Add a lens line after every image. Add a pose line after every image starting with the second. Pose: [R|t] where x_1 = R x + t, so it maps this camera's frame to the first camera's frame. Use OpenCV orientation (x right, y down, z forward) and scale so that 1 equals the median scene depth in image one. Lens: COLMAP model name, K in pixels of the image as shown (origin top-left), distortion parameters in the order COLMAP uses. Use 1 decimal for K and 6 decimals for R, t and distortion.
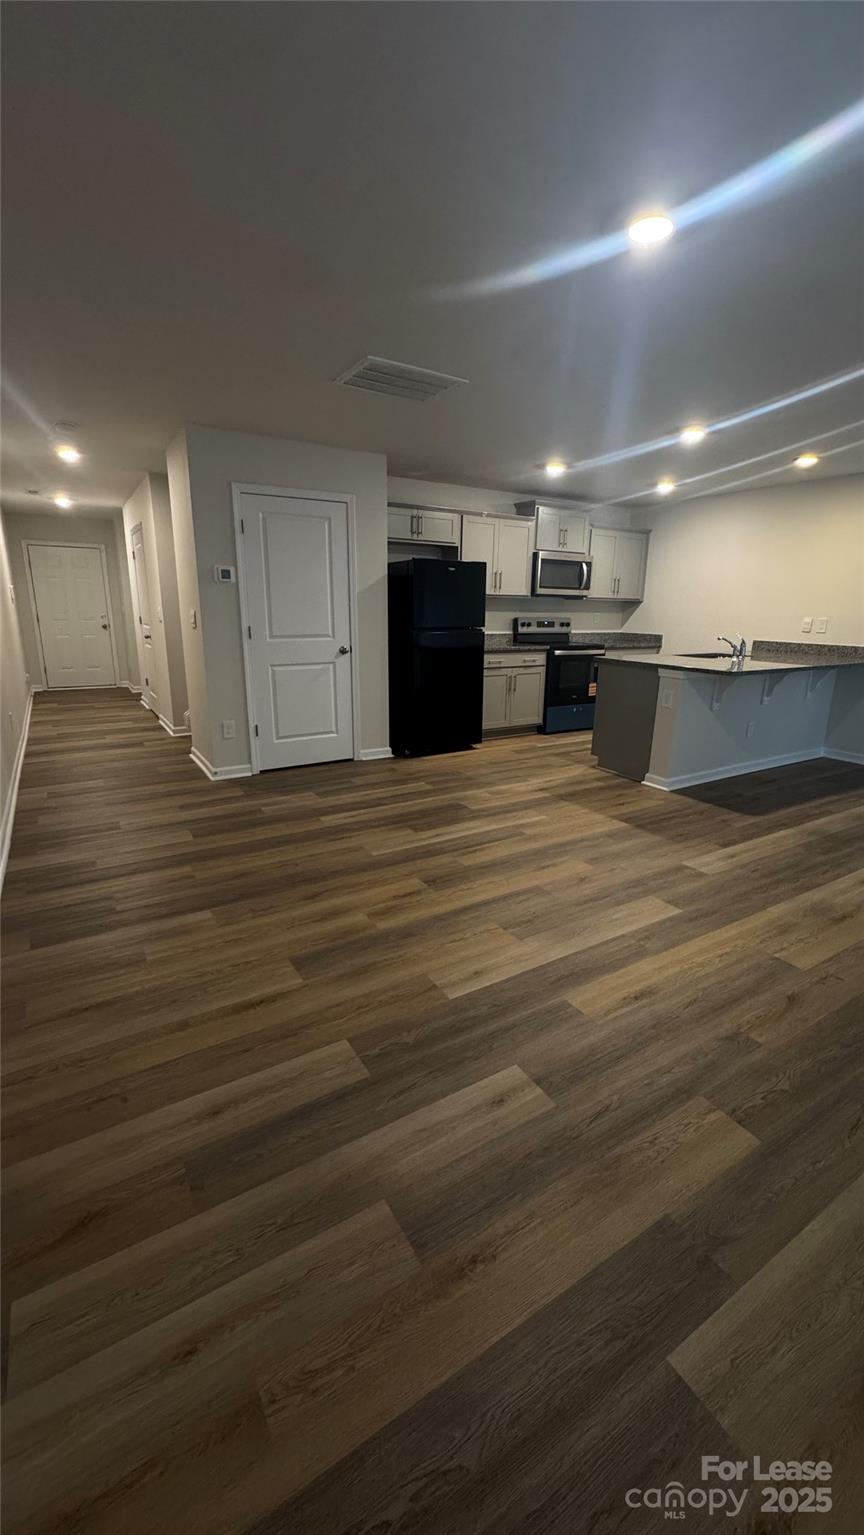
lens RADIAL K [[608.5, 0, 428.5], [0, 608.5, 770.9], [0, 0, 1]] dist [-0.009413, -0.000249]
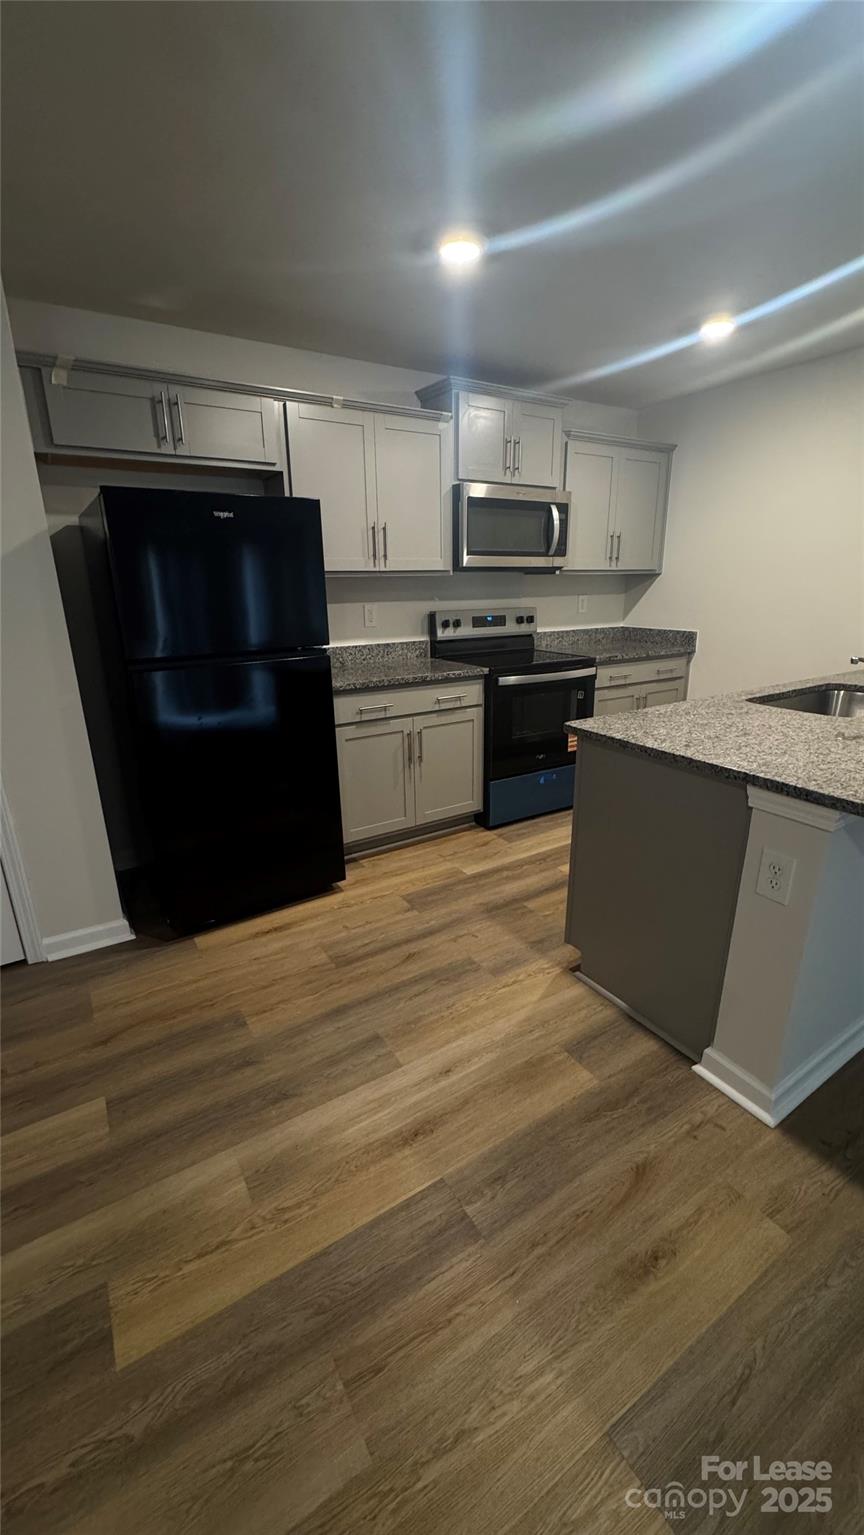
lens RADIAL K [[608.5, 0, 430.7], [0, 608.5, 769.5], [0, 0, 1]] dist [-0.009413, -0.000249]
pose [[0.999568, -0.028995, 0.004727, 0.141949], [0.028784, 0.998787, 0.039948, -0.138230], [-0.005880, -0.039795, 0.999191, 0.469543]]
